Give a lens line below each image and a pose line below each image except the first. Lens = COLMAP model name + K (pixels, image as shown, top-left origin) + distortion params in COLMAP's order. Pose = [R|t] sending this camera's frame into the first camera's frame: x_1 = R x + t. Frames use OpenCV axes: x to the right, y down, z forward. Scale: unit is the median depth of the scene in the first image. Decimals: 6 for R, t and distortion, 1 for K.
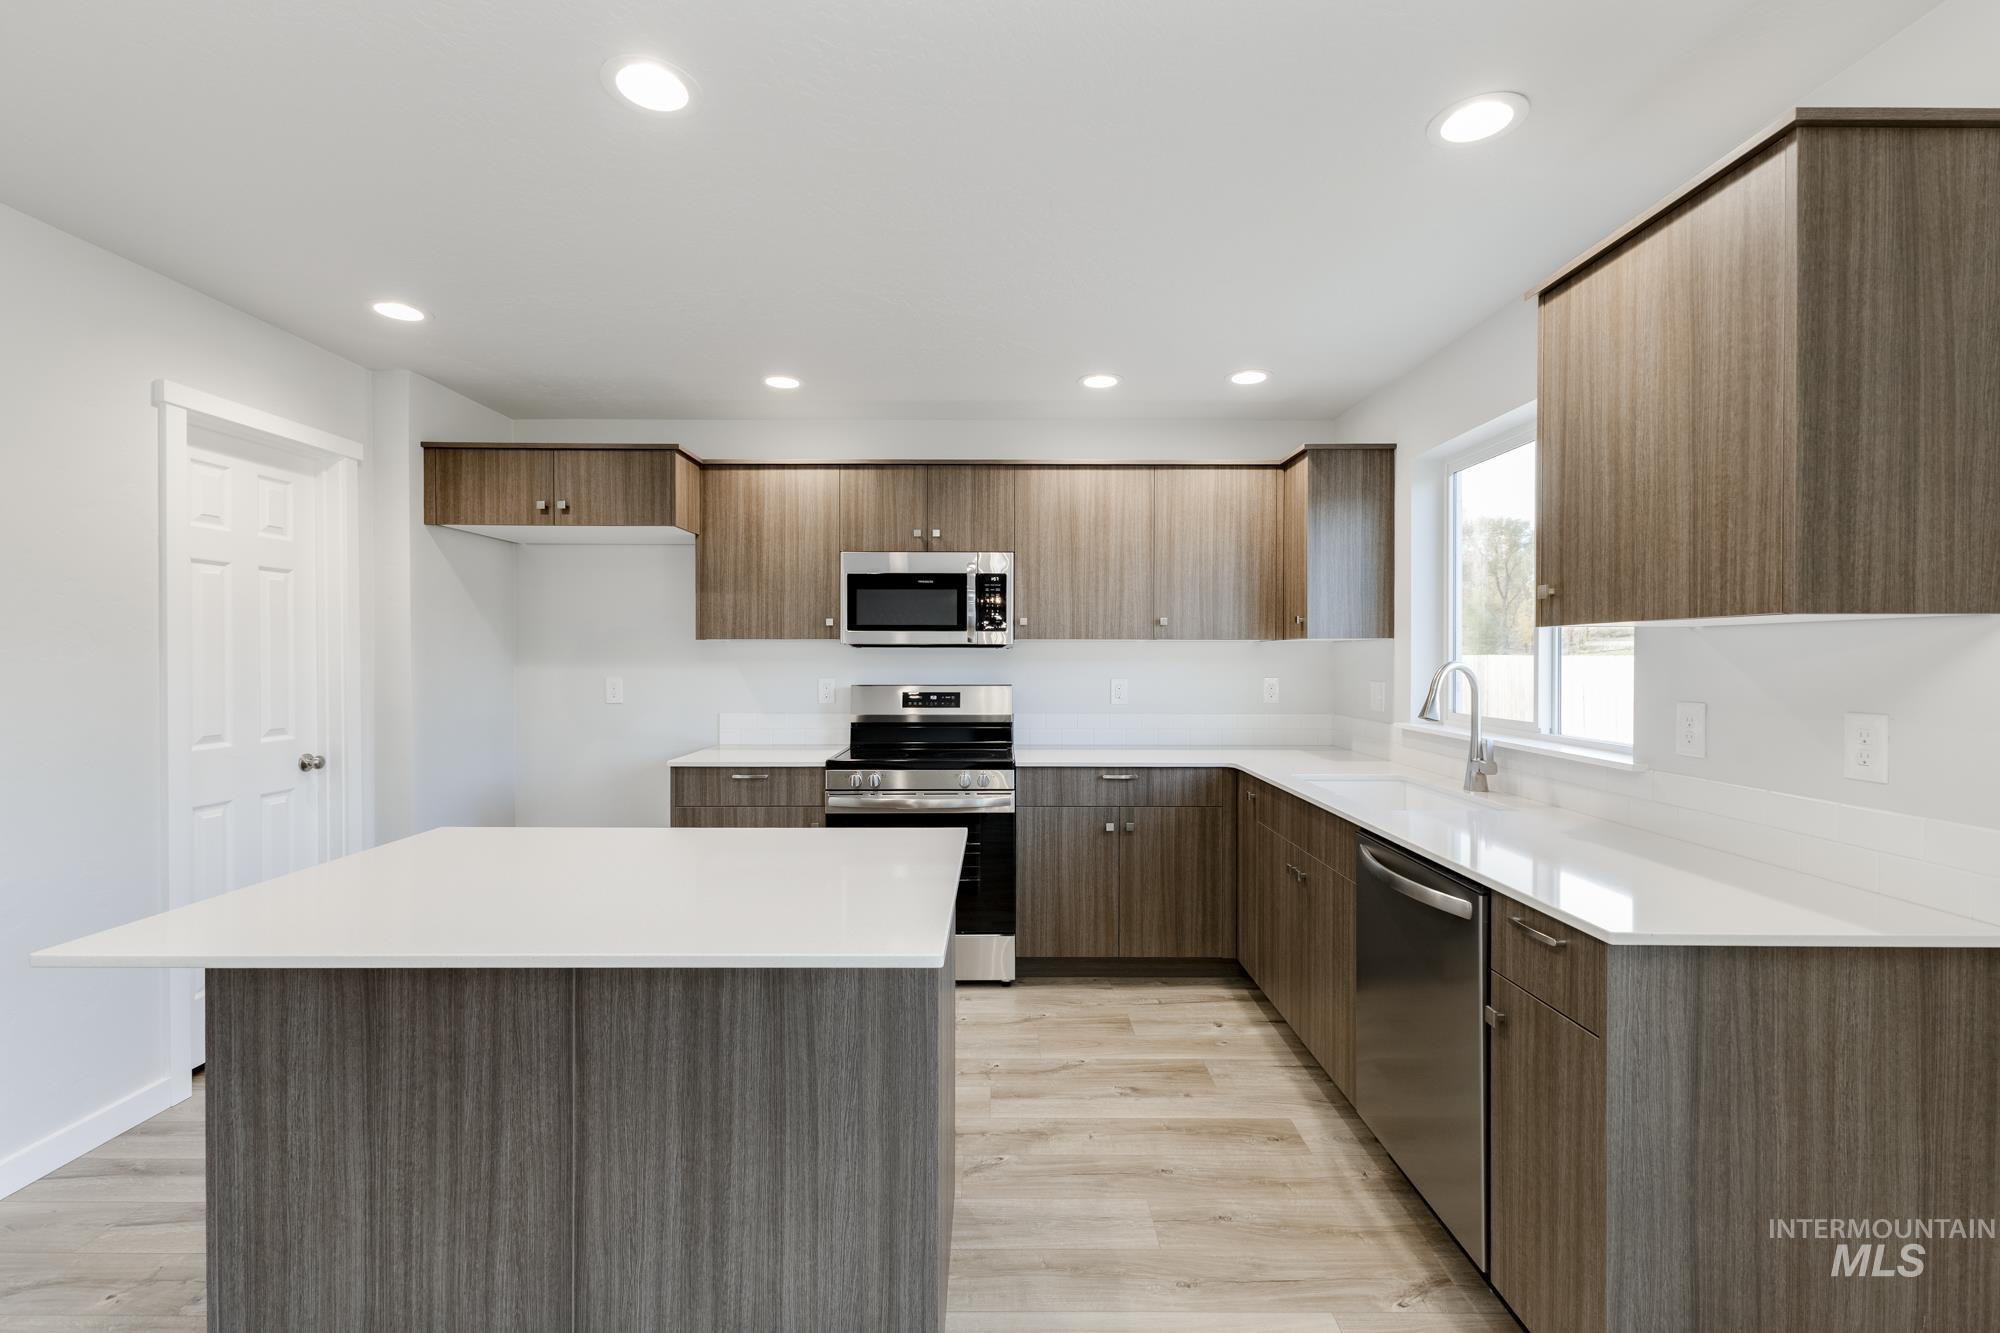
lens RADIAL K [[894.2, 0, 997.0], [0, 894.2, 660.1], [0, 0, 1]] dist [0.010615, -0.000169]
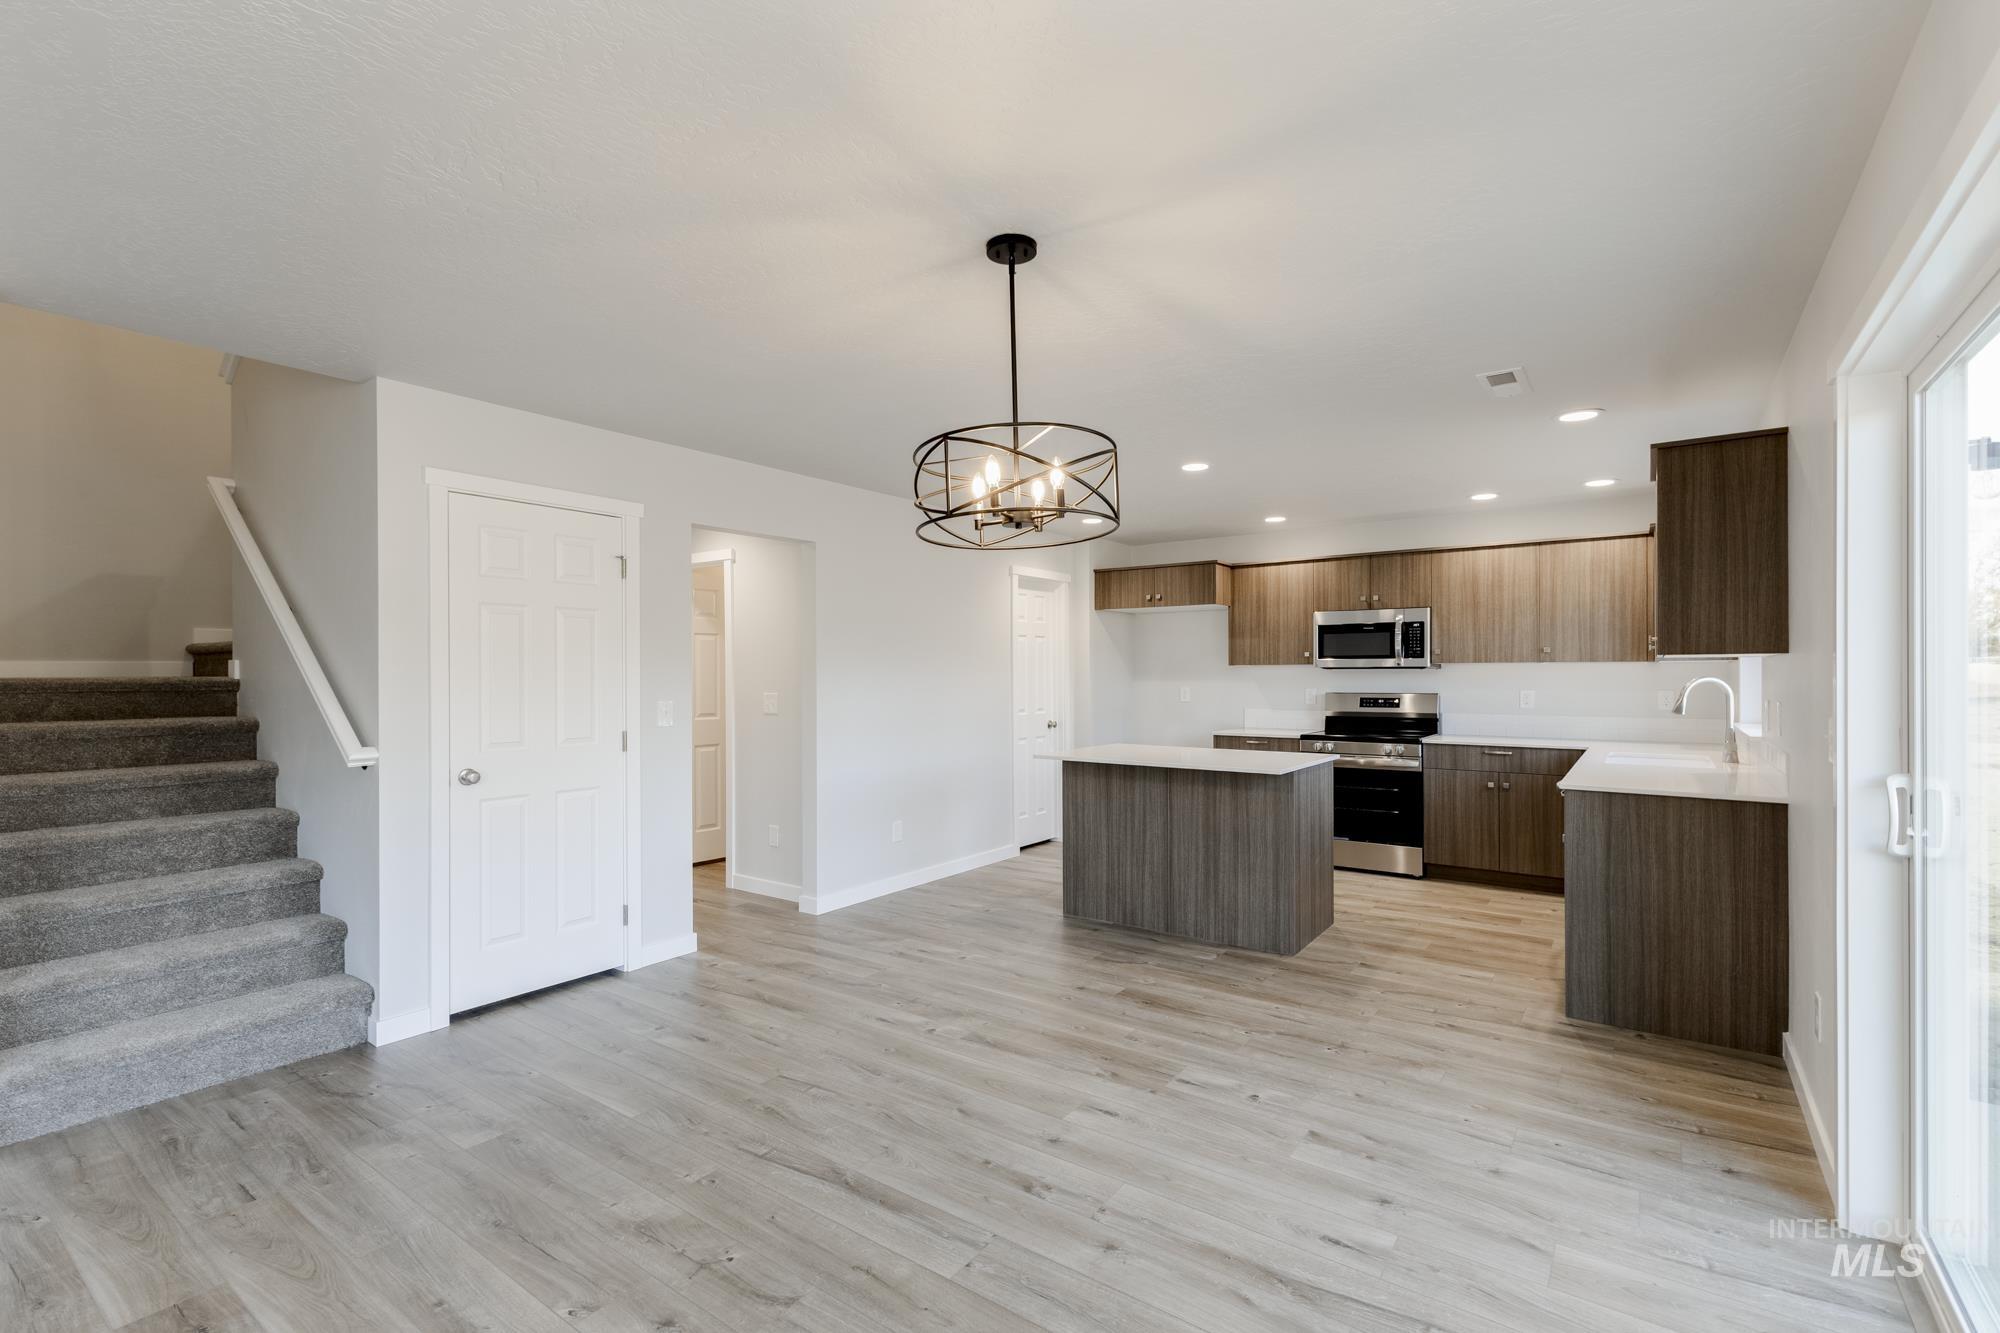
lens RADIAL K [[865.6, 0, 941.4], [0, 865.6, 675.8], [0, 0, 1]] dist [0.011573, -0.000109]
pose [[0.774709, -0.002527, -0.632313, 0.335078], [-0.000013, 0.999992, -0.004013, 0.004577], [0.632318, 0.003117, 0.774703, -0.747800]]
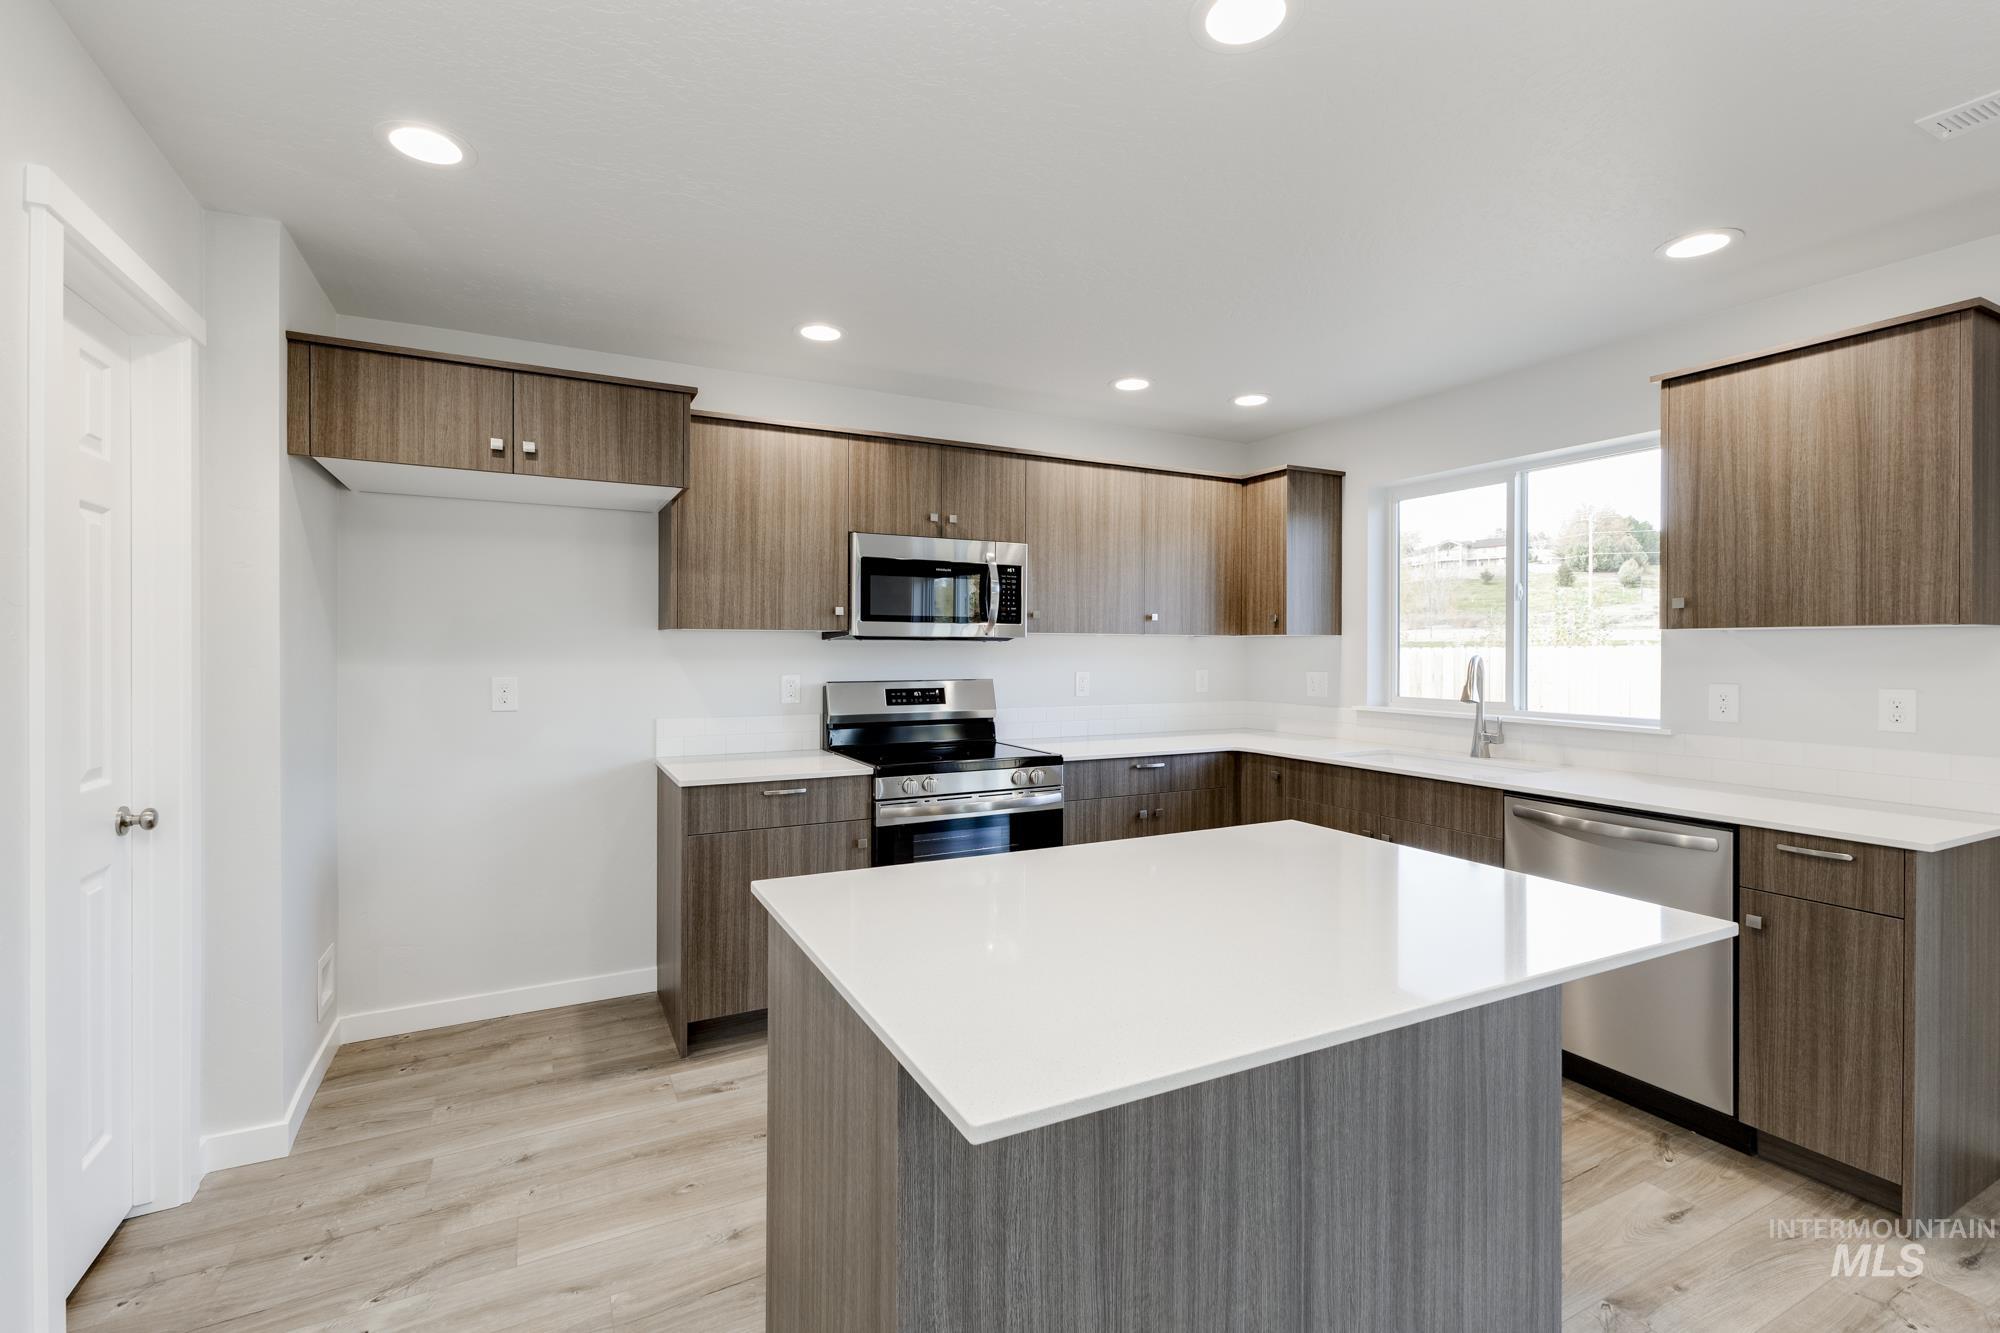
lens RADIAL K [[890.5, 0, 997.2], [0, 890.5, 648.2], [0, 0, 1]] dist [0.011406, -0.000390]
pose [[0.883492, 0.001352, 0.468444, -0.499279], [0.000640, 0.999991, -0.004092, -0.002036], [-0.468446, 0.003915, 0.883484, 0.161539]]
